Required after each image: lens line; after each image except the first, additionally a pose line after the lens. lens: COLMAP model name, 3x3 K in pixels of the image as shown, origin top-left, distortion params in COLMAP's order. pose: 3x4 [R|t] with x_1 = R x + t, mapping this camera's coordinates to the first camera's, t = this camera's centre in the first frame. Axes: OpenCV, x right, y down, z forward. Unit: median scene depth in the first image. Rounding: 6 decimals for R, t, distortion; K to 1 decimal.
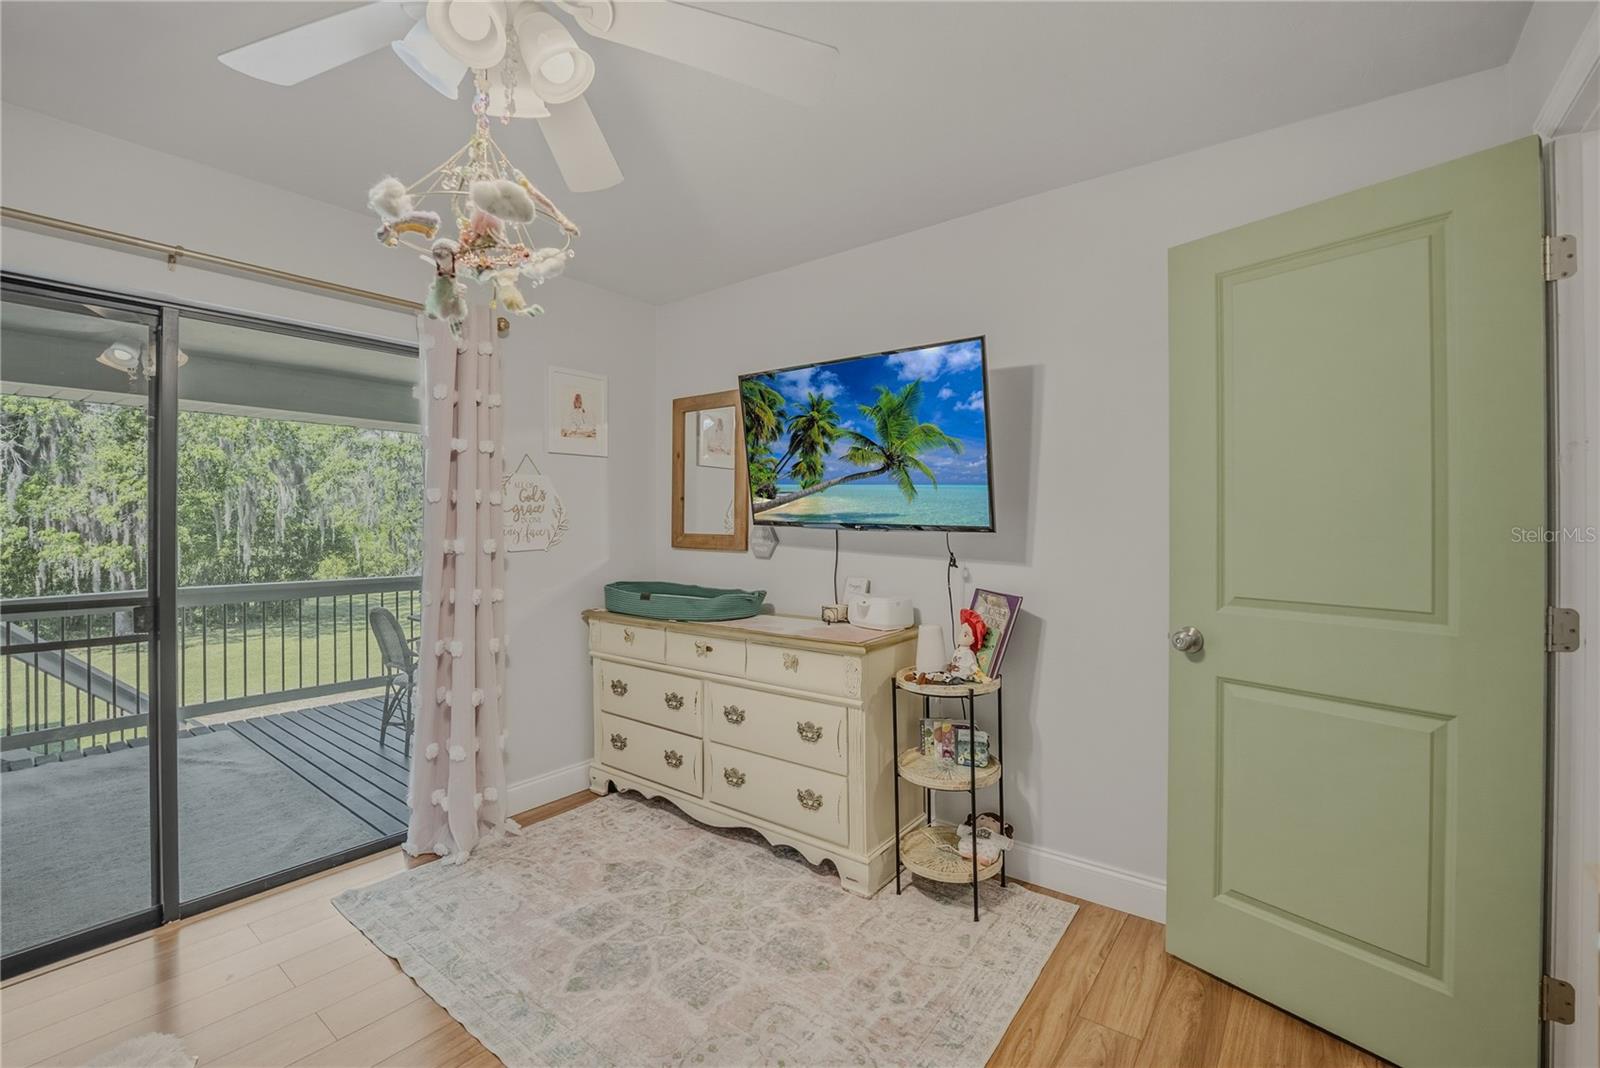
lens RADIAL K [[689.5, 0, 798.7], [0, 689.5, 522.2], [0, 0, 1]] dist [-0.001303, -0.000265]
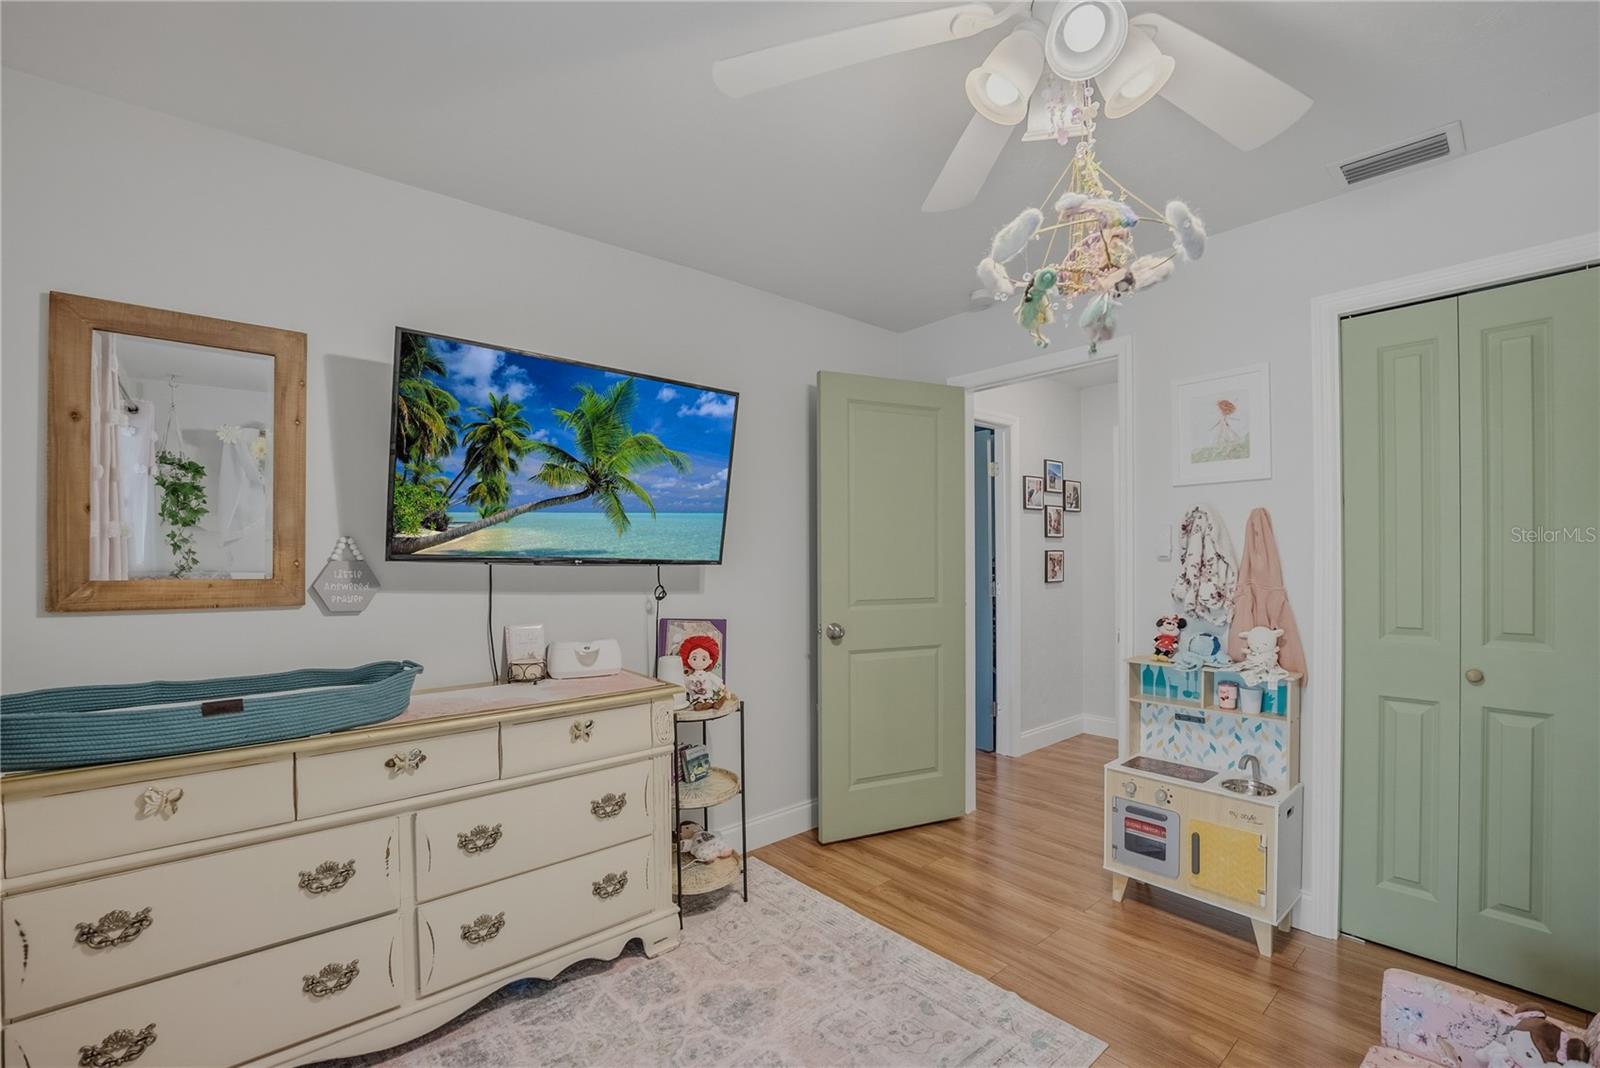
lens RADIAL K [[701.2, 0, 800.0], [0, 701.2, 554.4], [0, 0, 1]] dist [-0.000347, 0.000083]
pose [[0.203349, -0.003913, 0.979098, -0.723263], [-0.000637, 0.999991, 0.004129, -0.006224], [-0.979106, -0.001464, 0.203345, 0.557390]]
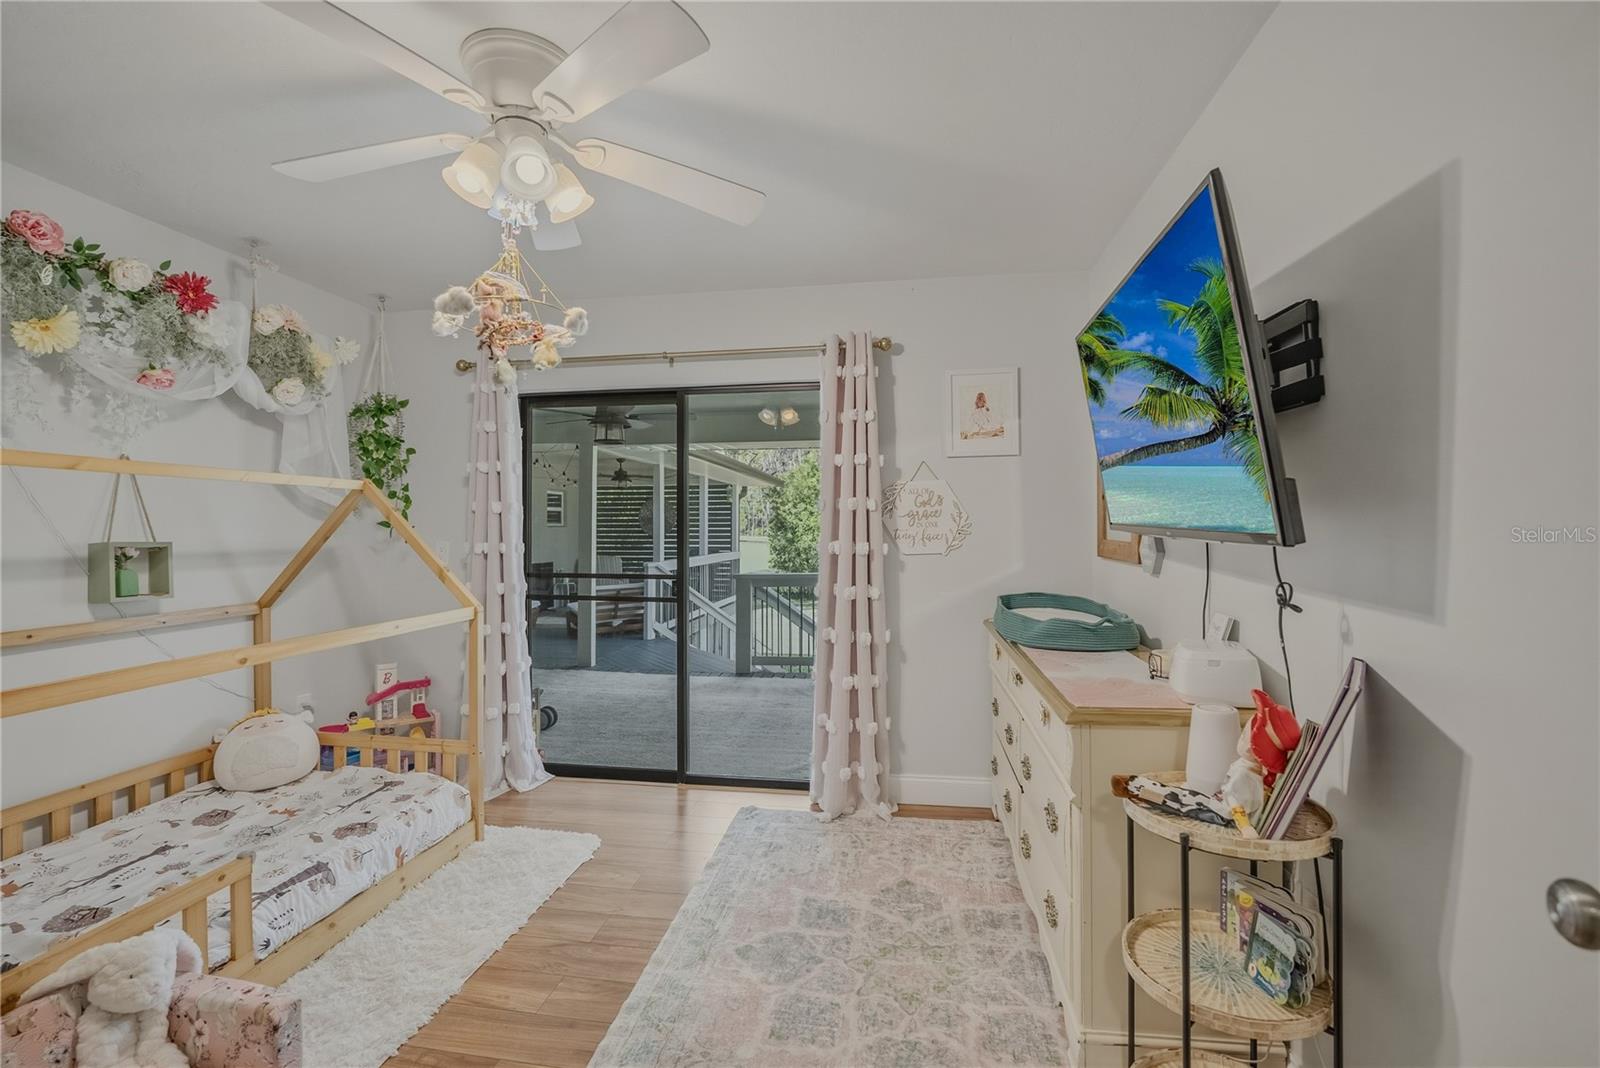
lens RADIAL K [[678.5, 0, 803.9], [0, 678.5, 524.7], [0, 0, 1]] dist [-0.021711, 0.001121]
pose [[0.491765, -0.004786, -0.870715, 0.464340], [0.004559, 0.999985, -0.002921, -0.000963], [0.870716, -0.002533, 0.491780, 0.395728]]
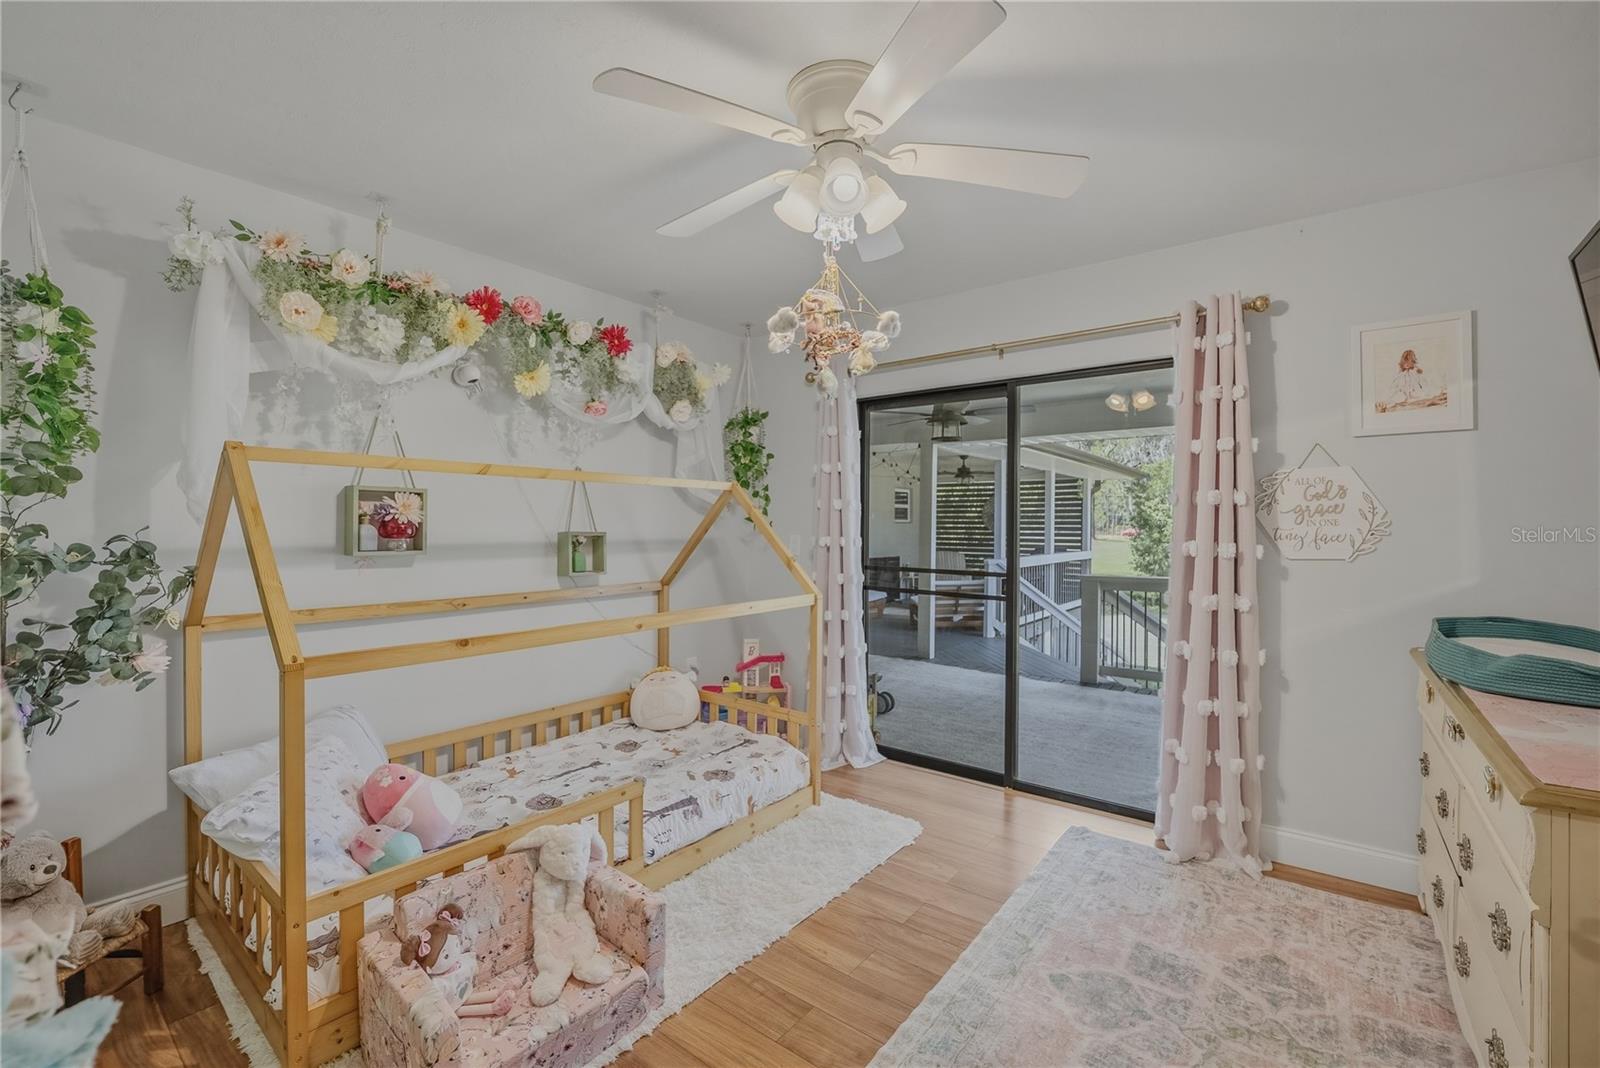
lens RADIAL K [[678.5, 0, 803.9], [0, 678.5, 524.7], [0, 0, 1]] dist [-0.021711, 0.001121]
pose [[0.009243, 0.001393, -0.999956, 0.467830], [-0.003016, 0.999995, 0.001365, 0.000083], [0.999953, 0.003003, 0.009247, 0.432708]]
